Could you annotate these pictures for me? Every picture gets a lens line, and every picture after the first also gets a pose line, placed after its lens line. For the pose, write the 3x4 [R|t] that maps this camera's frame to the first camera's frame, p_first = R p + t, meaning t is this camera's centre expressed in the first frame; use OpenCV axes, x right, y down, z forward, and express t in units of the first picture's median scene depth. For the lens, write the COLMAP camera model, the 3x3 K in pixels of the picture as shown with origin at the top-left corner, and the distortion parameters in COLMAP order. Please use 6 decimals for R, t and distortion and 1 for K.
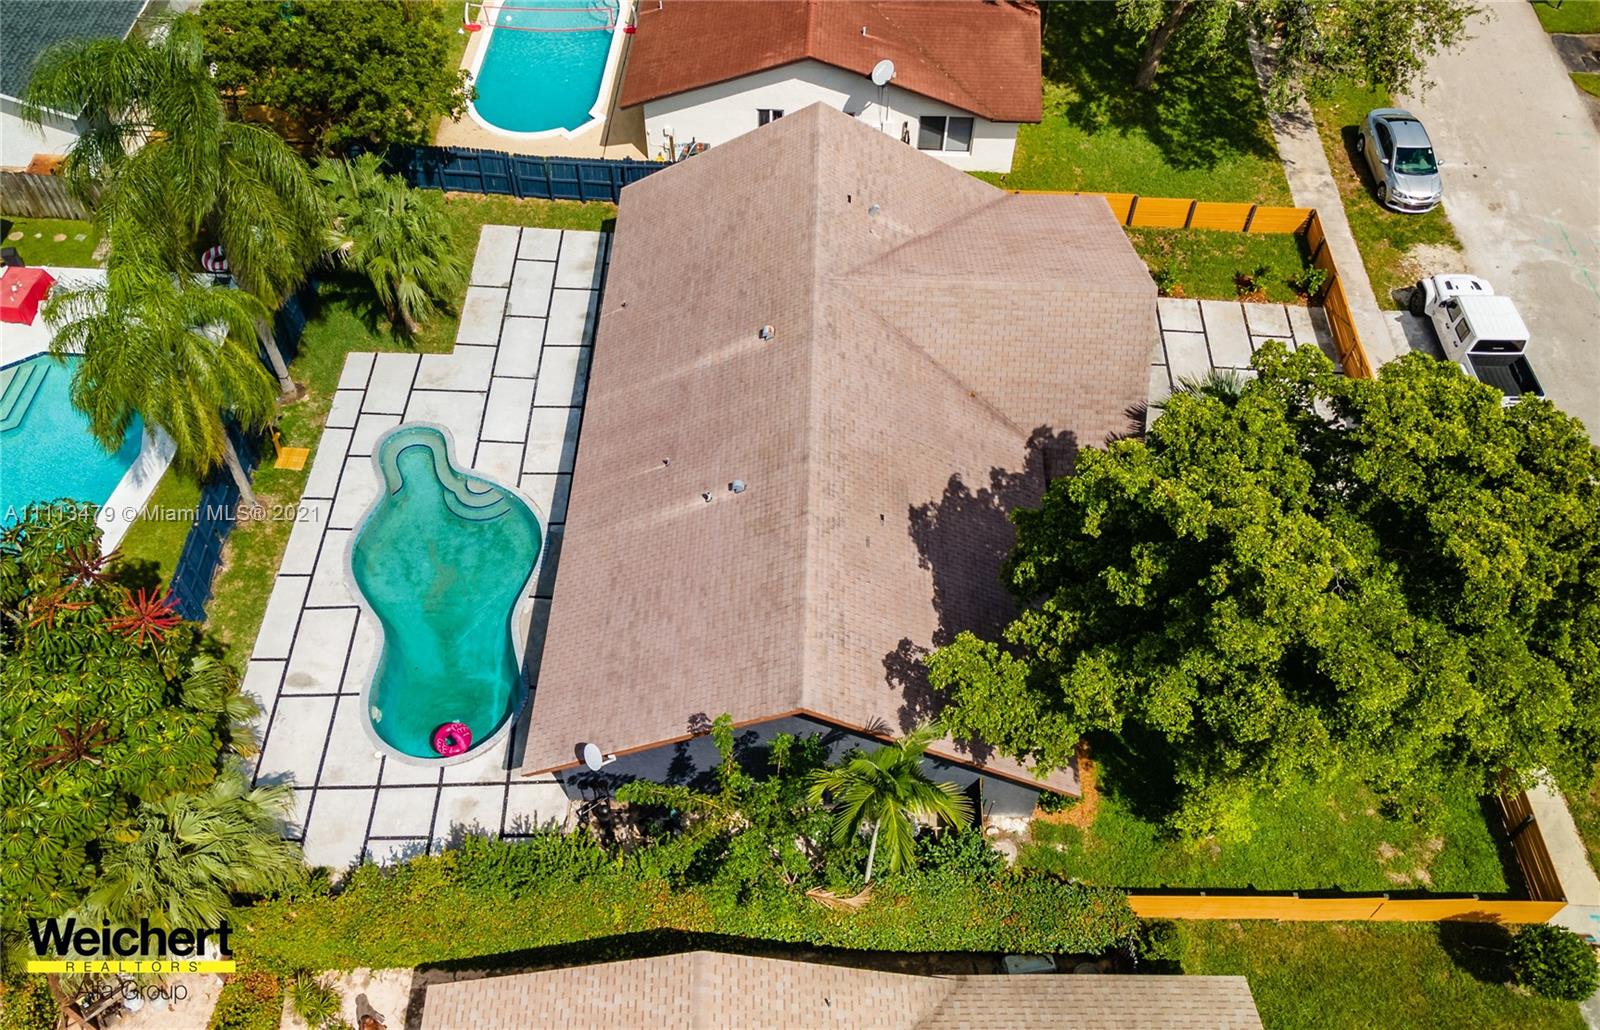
lens RADIAL K [[1253.7, 0, 846.5], [0, 1253.7, 557.8], [0, 0, 1]] dist [0.008888, 0.005395]
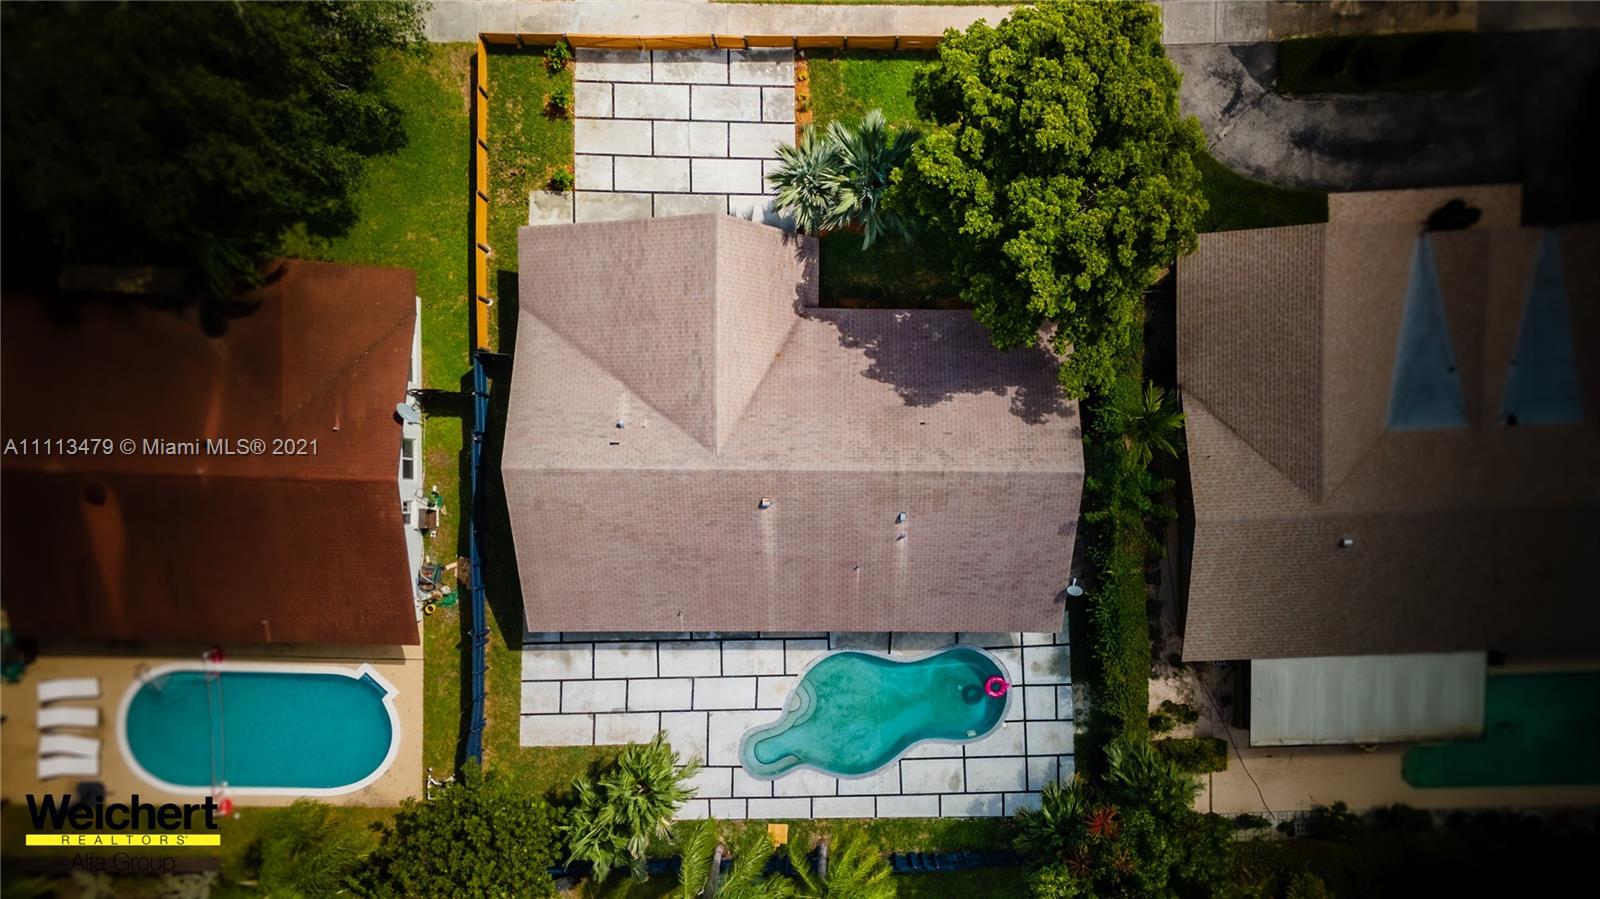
lens RADIAL K [[1071.2, 0, 837.8], [0, 1071.2, 525.3], [0, 0, 1]] dist [0.025124, 0.000256]
pose [[0.003798, -0.997708, -0.067560, -0.007013], [0.795465, -0.037927, 0.604811, -0.827835], [-0.605987, -0.056039, 0.793498, 0.003790]]
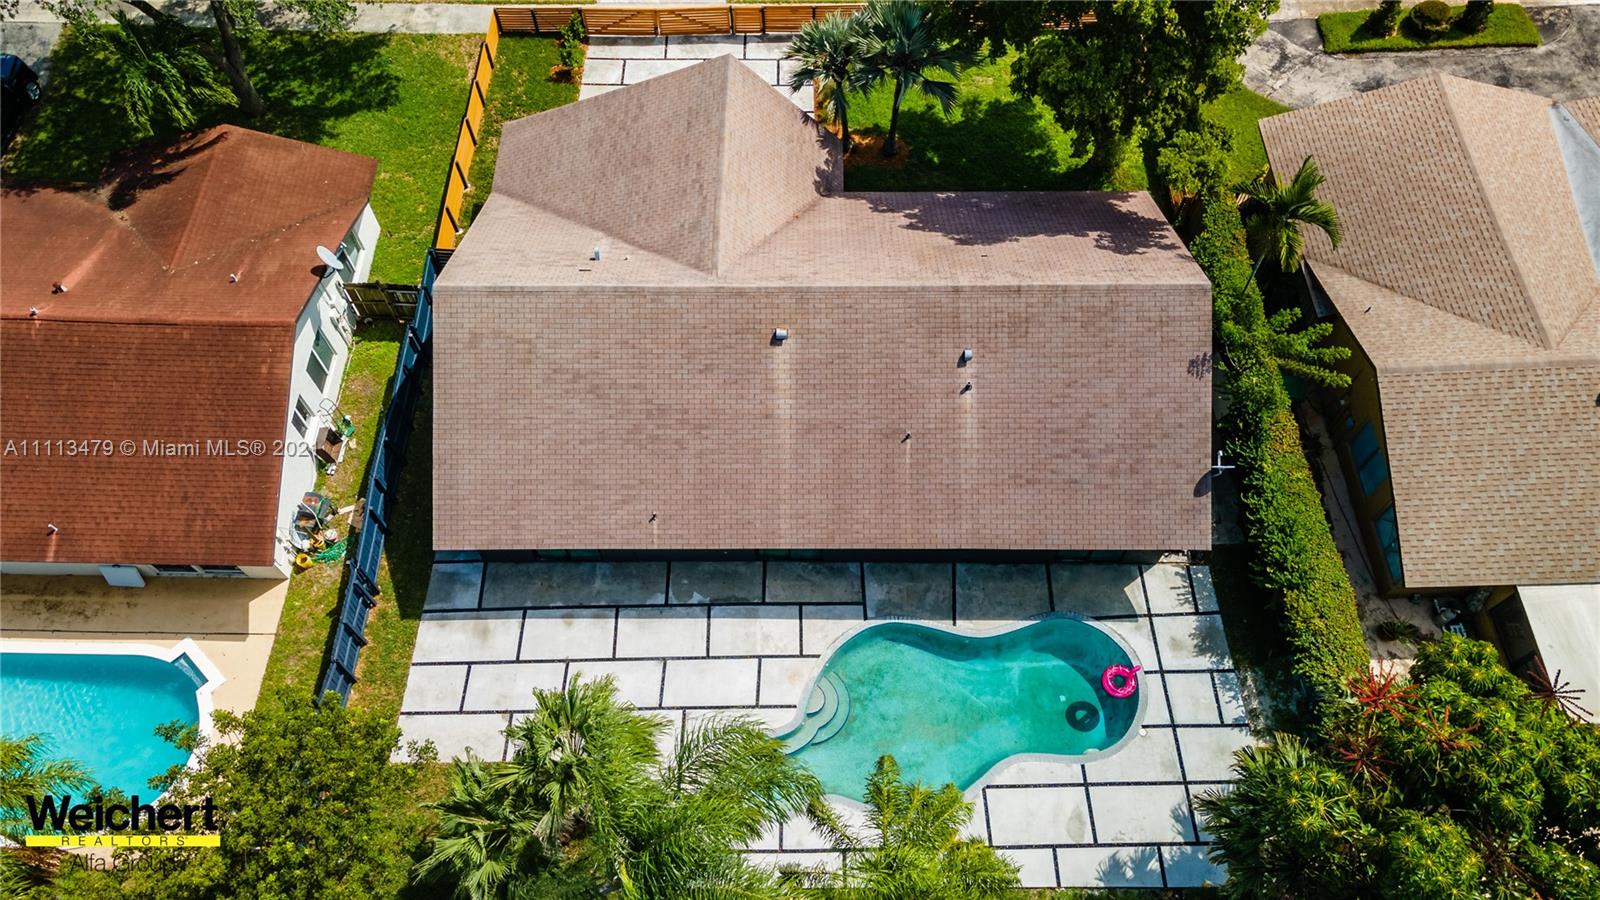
lens RADIAL K [[1040.1, 0, 800.0], [0, 1040.1, 450.0], [0, 0, 1]] dist [0.027710, 0.003022]
pose [[0.004514, -0.895142, 0.445757, -0.522535], [0.811145, 0.263975, 0.521883, -0.580363], [-0.584828, 0.359218, 0.727282, 0.398737]]
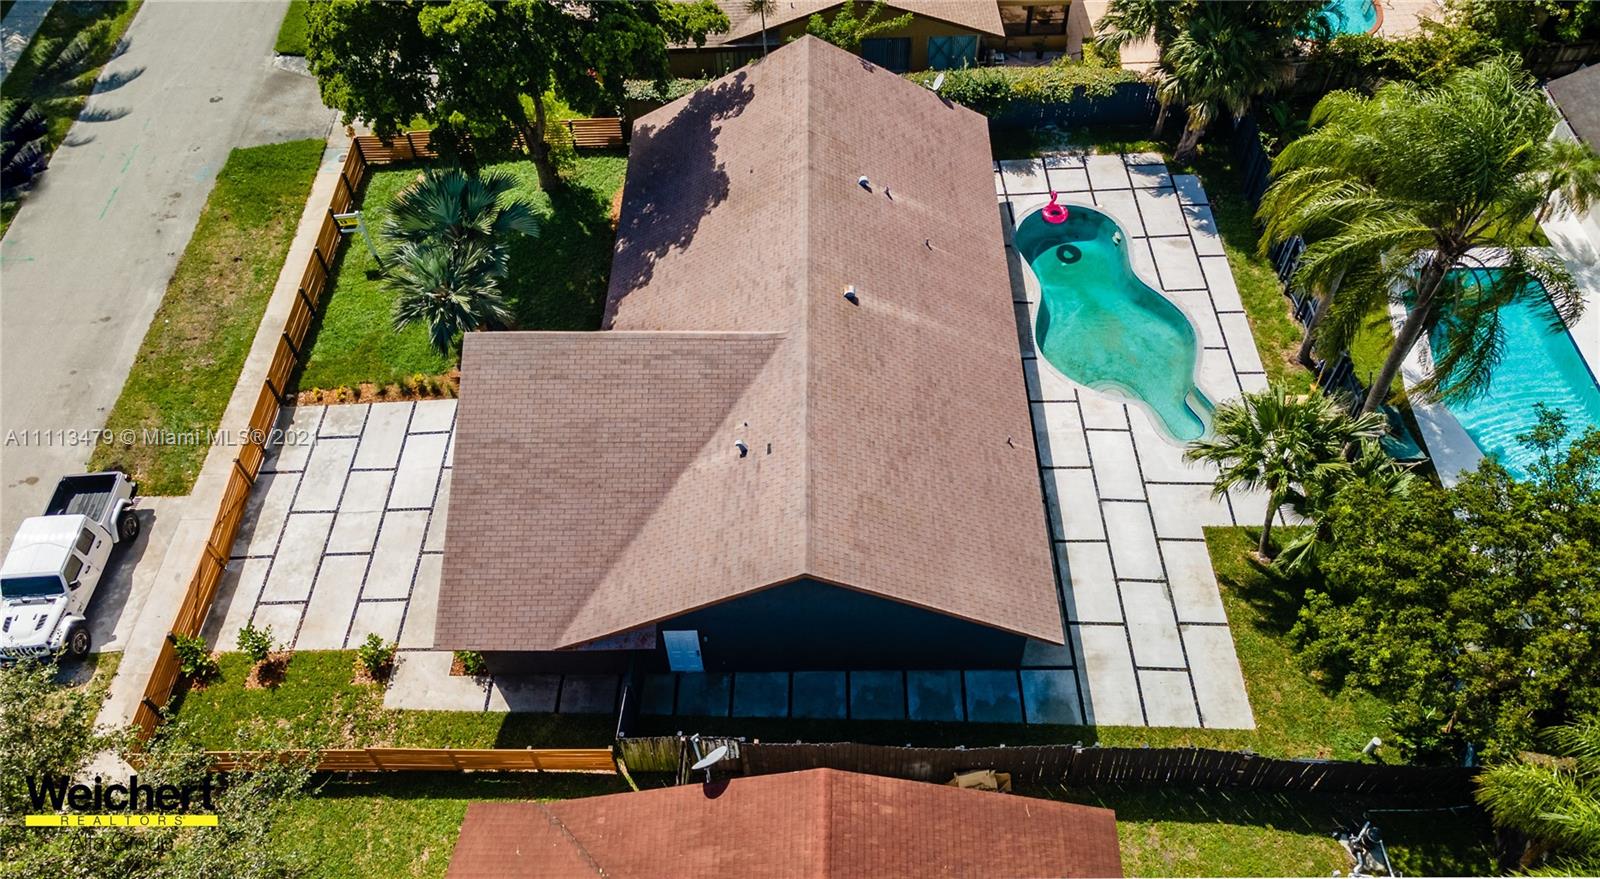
lens RADIAL K [[1108.3, 0, 765.2], [0, 1108.3, 489.6], [0, 0, 1]] dist [0.021093, -0.000413]
pose [[-0.999691, -0.015108, 0.019735, -0.012404], [0.023388, -0.303187, 0.952644, -1.107784], [-0.008409, 0.952811, 0.303447, 0.864153]]
